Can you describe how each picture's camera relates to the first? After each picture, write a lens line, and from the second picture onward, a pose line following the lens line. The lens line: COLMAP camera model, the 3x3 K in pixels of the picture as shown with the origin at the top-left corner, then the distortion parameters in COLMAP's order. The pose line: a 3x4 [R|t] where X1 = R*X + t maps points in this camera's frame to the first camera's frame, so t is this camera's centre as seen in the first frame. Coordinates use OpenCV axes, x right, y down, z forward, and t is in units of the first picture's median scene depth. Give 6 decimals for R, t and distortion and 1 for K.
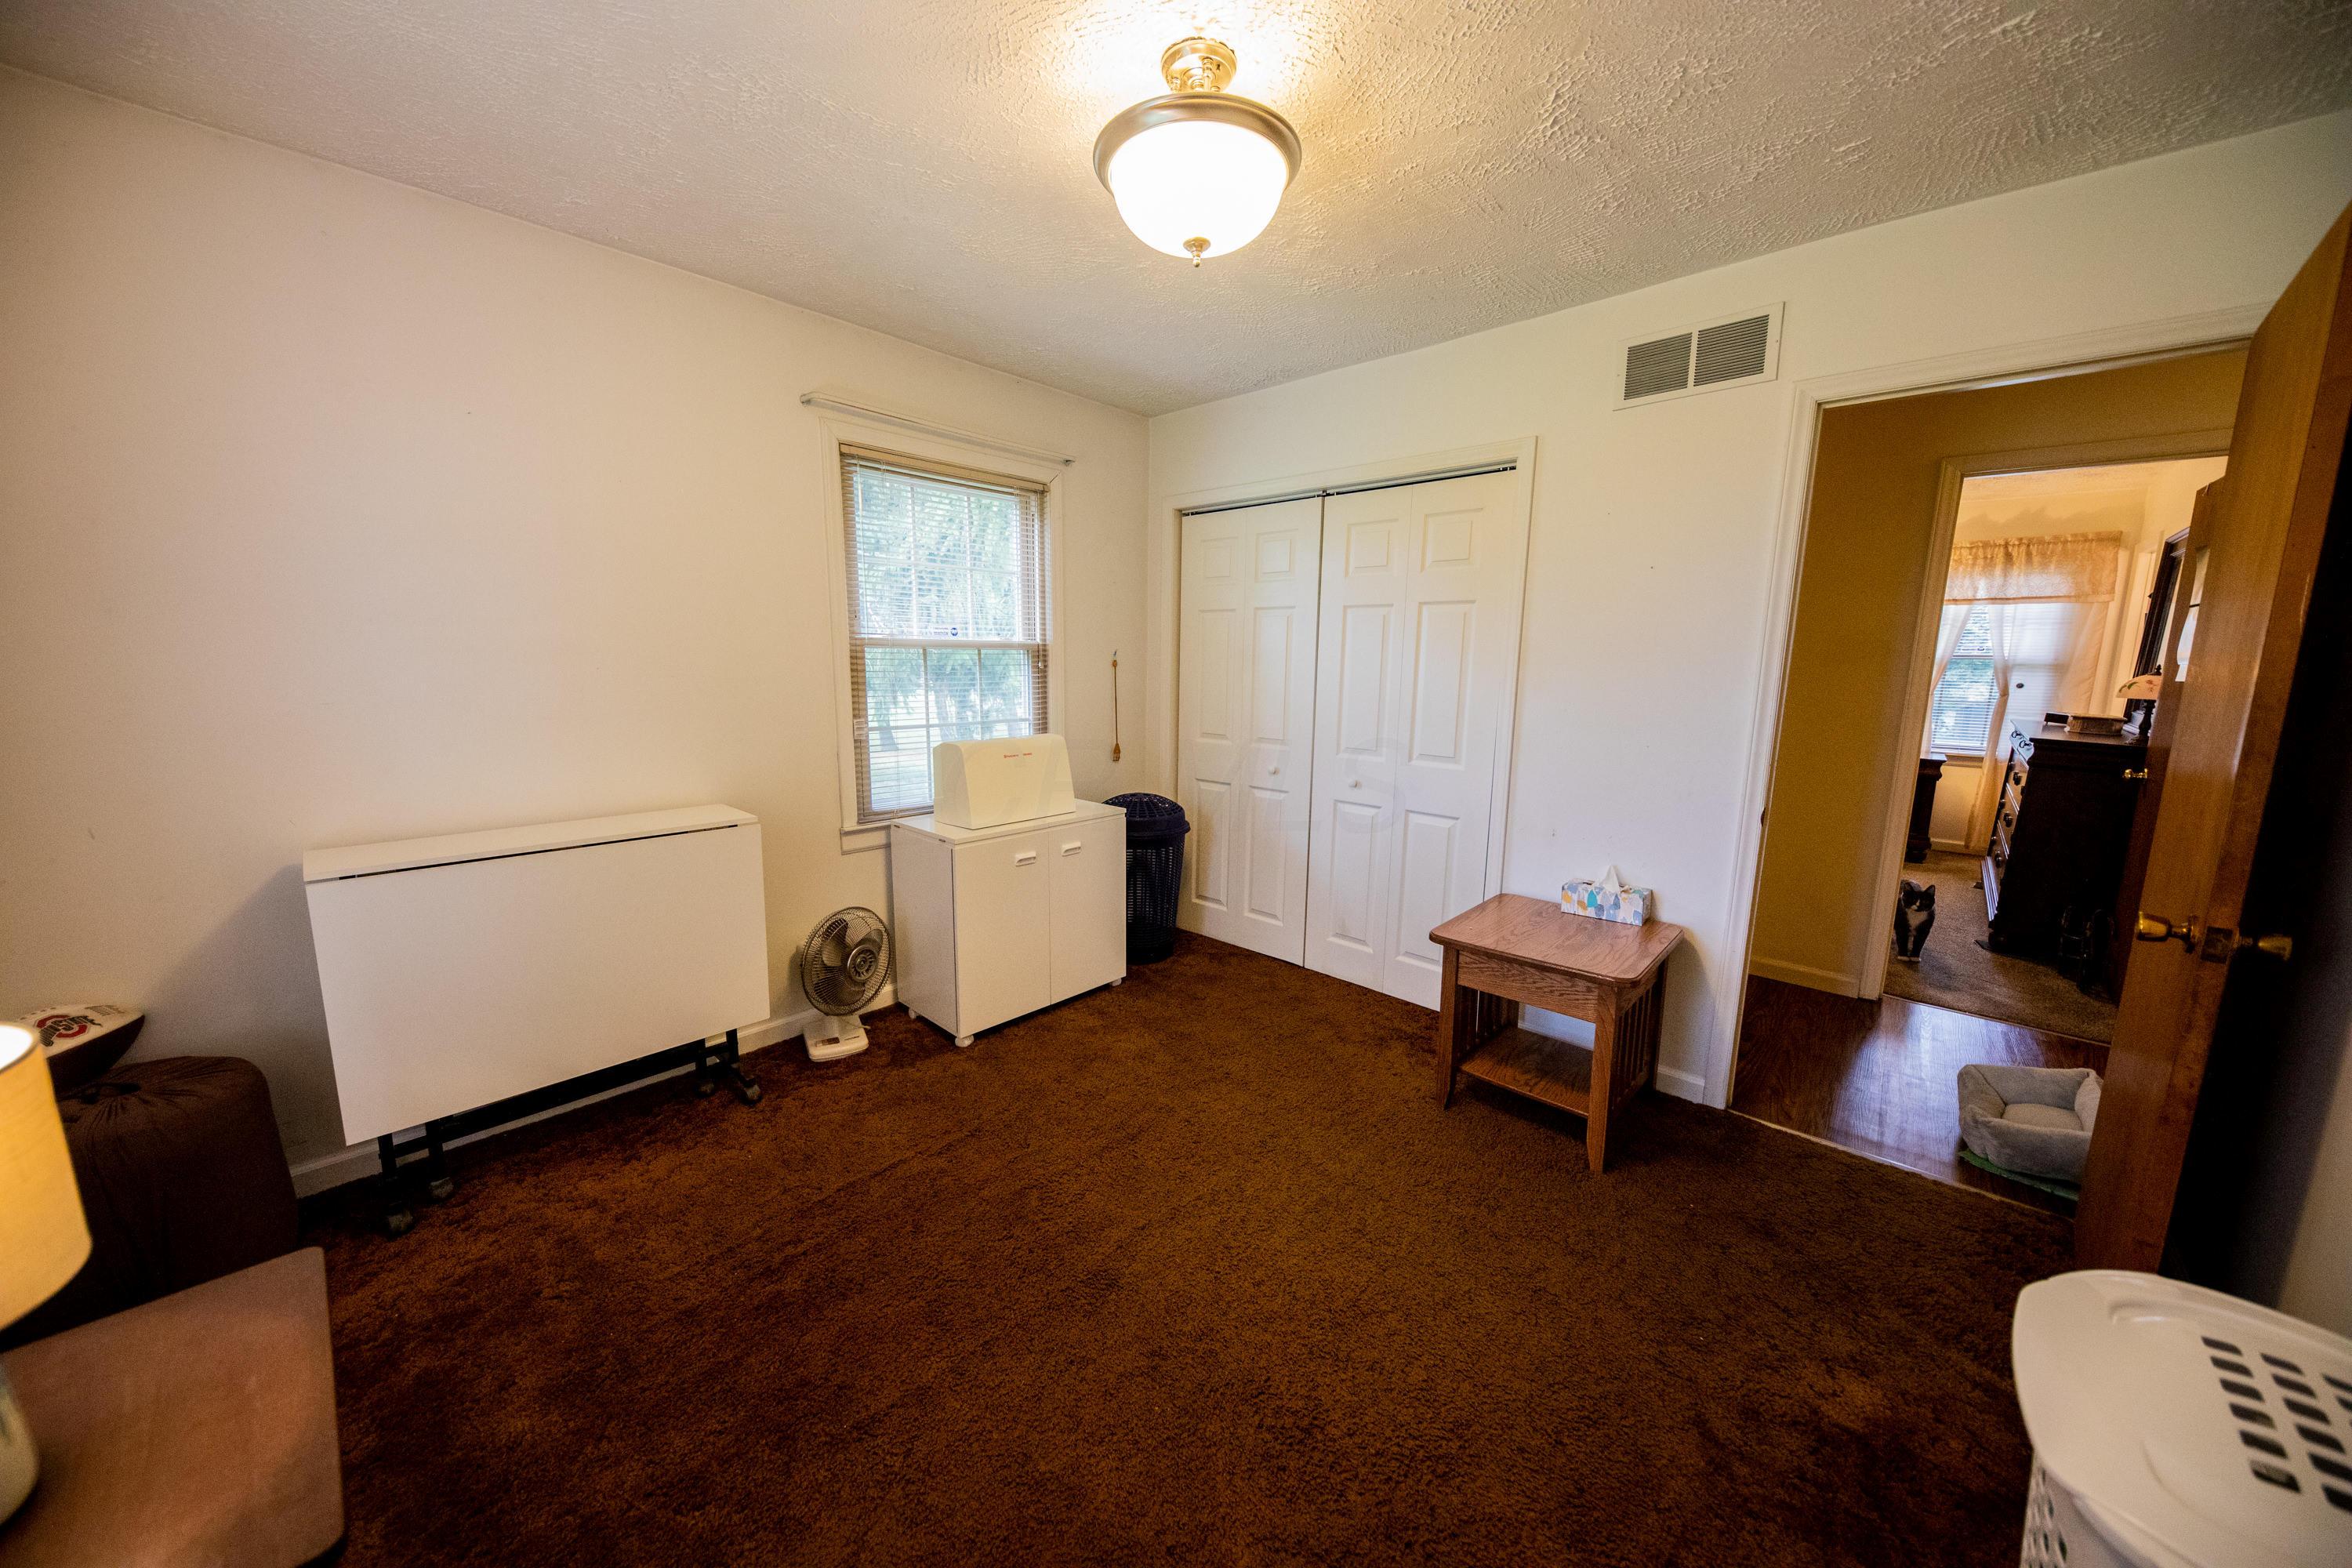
lens RADIAL K [[805.5, 0, 1172.1], [0, 805.5, 777.1], [0, 0, 1]] dist [-0.005221, -0.001260]
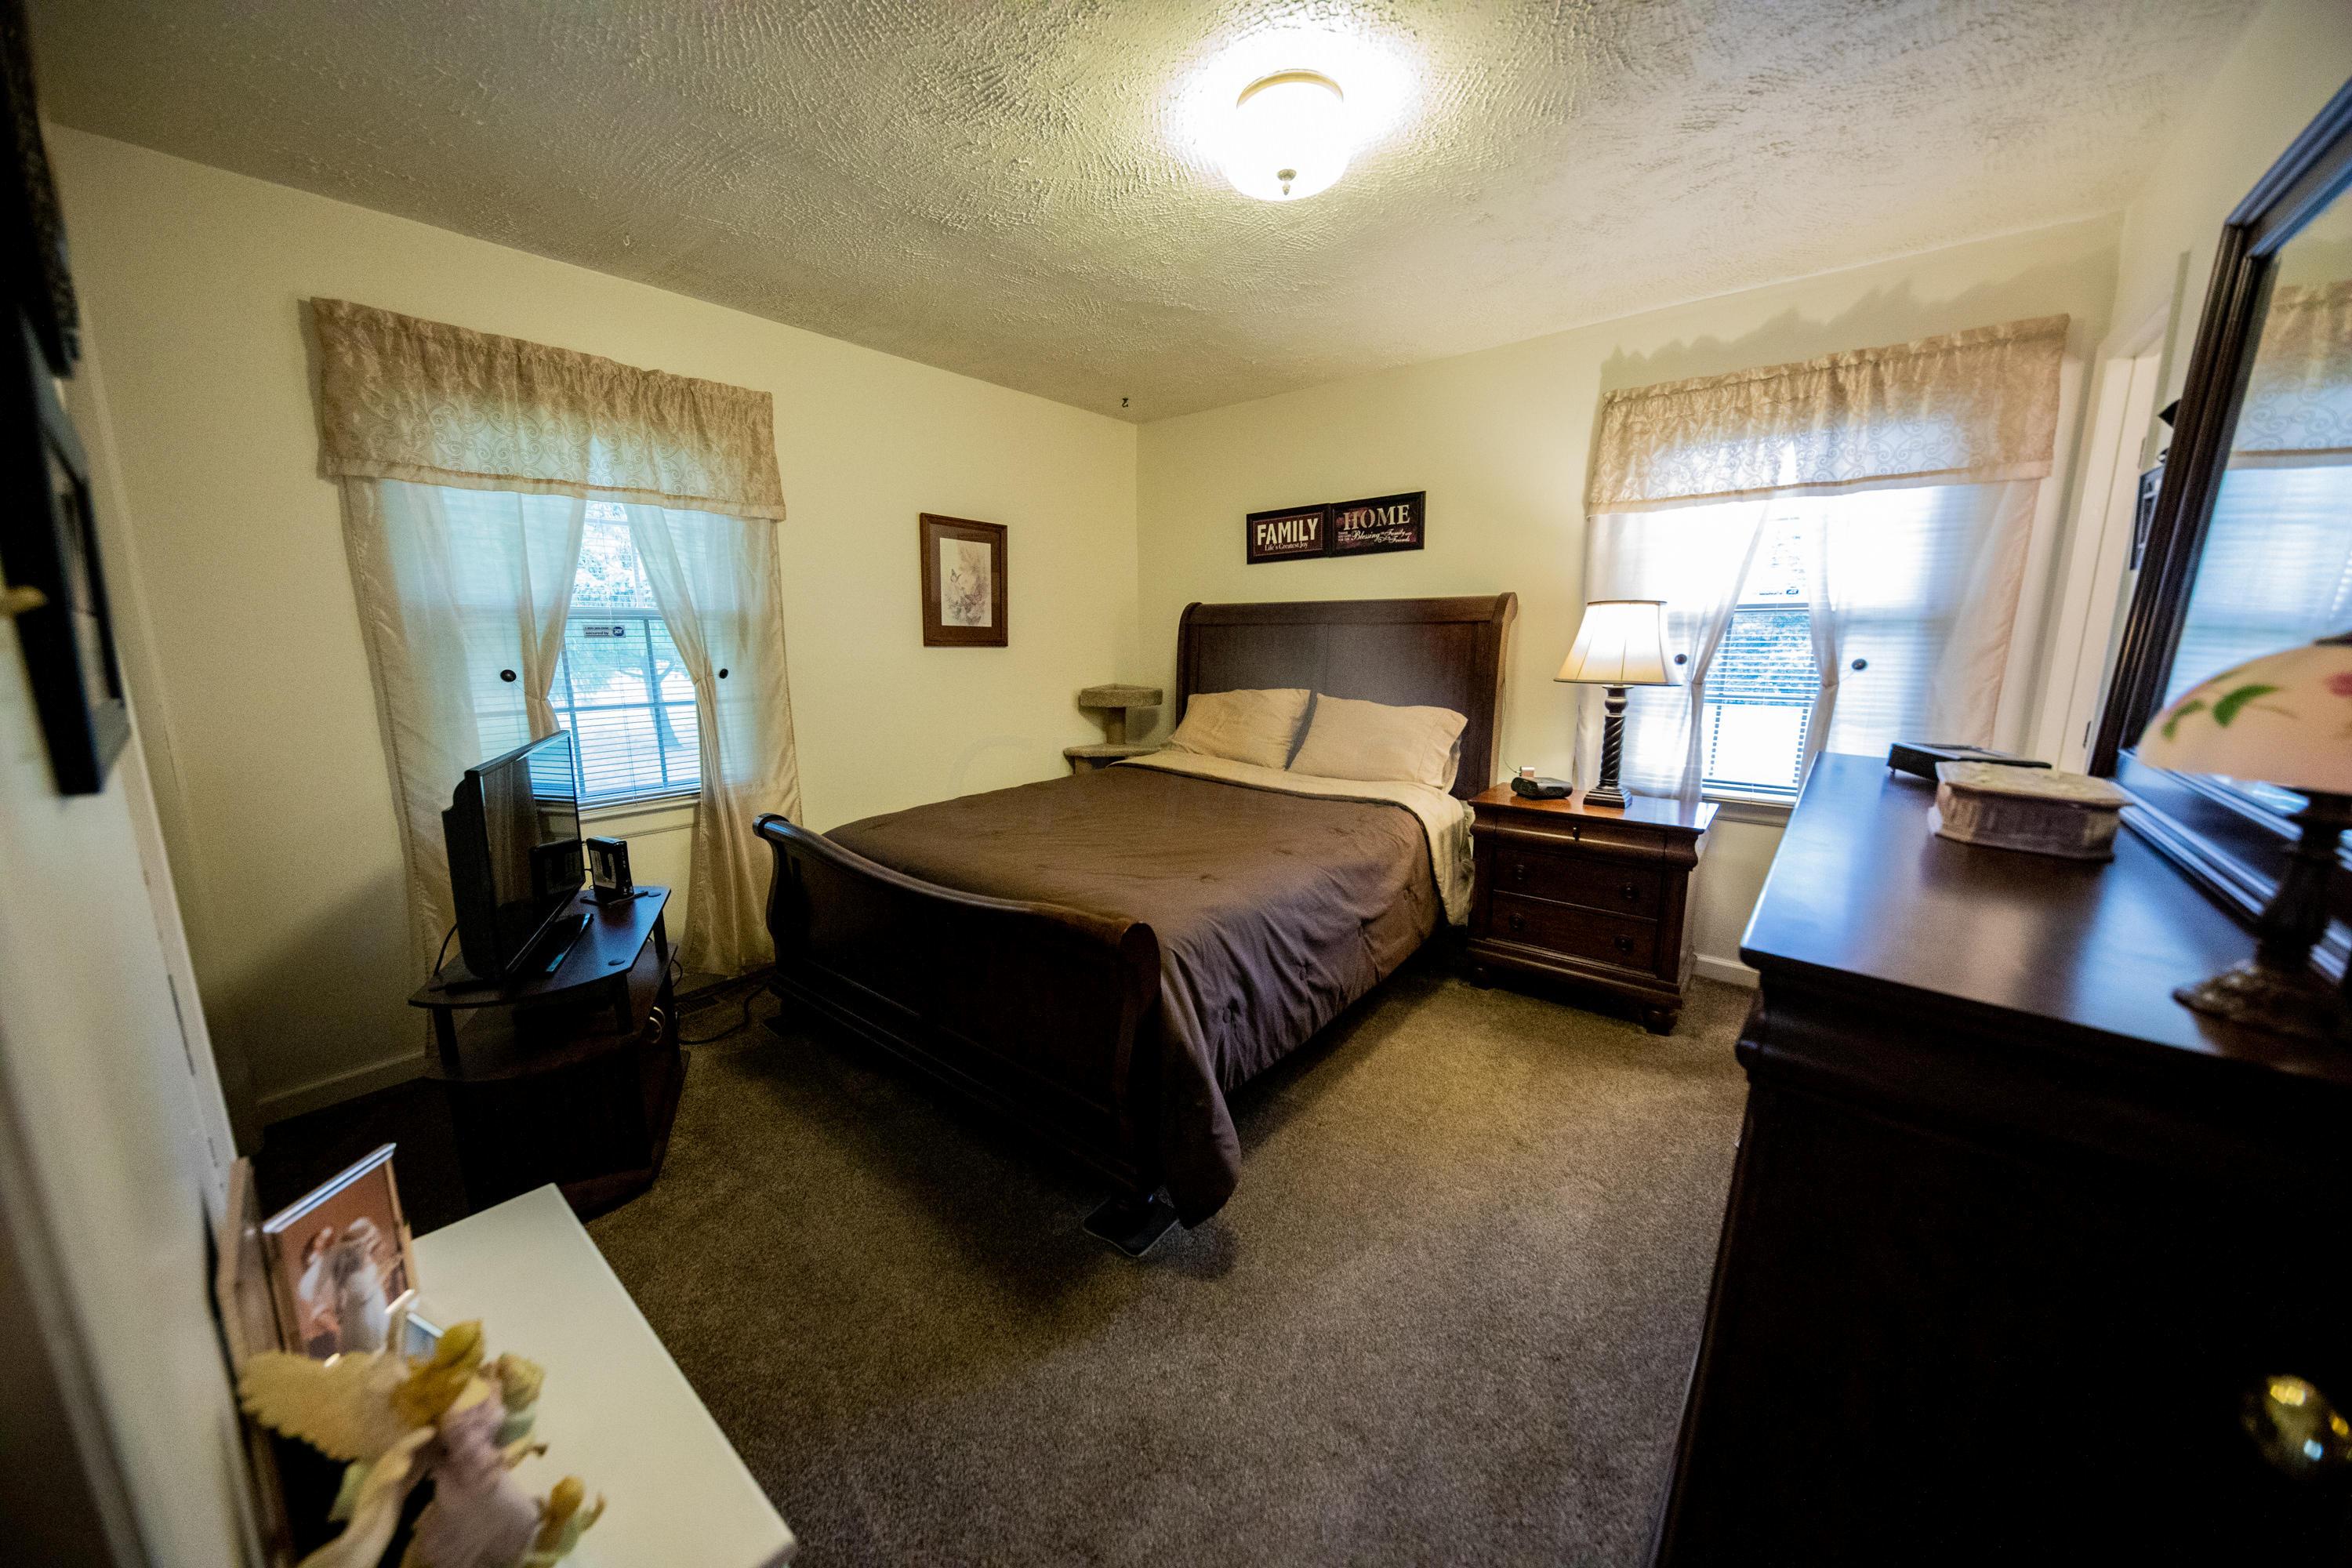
lens RADIAL K [[805.5, 0, 1162.2], [0, 805.5, 779.4], [0, 0, 1]] dist [-0.005221, -0.001260]
pose [[0.997892, -0.025440, 0.059699, 0.608119], [0.023613, 0.999237, 0.031114, -0.069639], [-0.060445, -0.029639, 0.997731, 0.539416]]
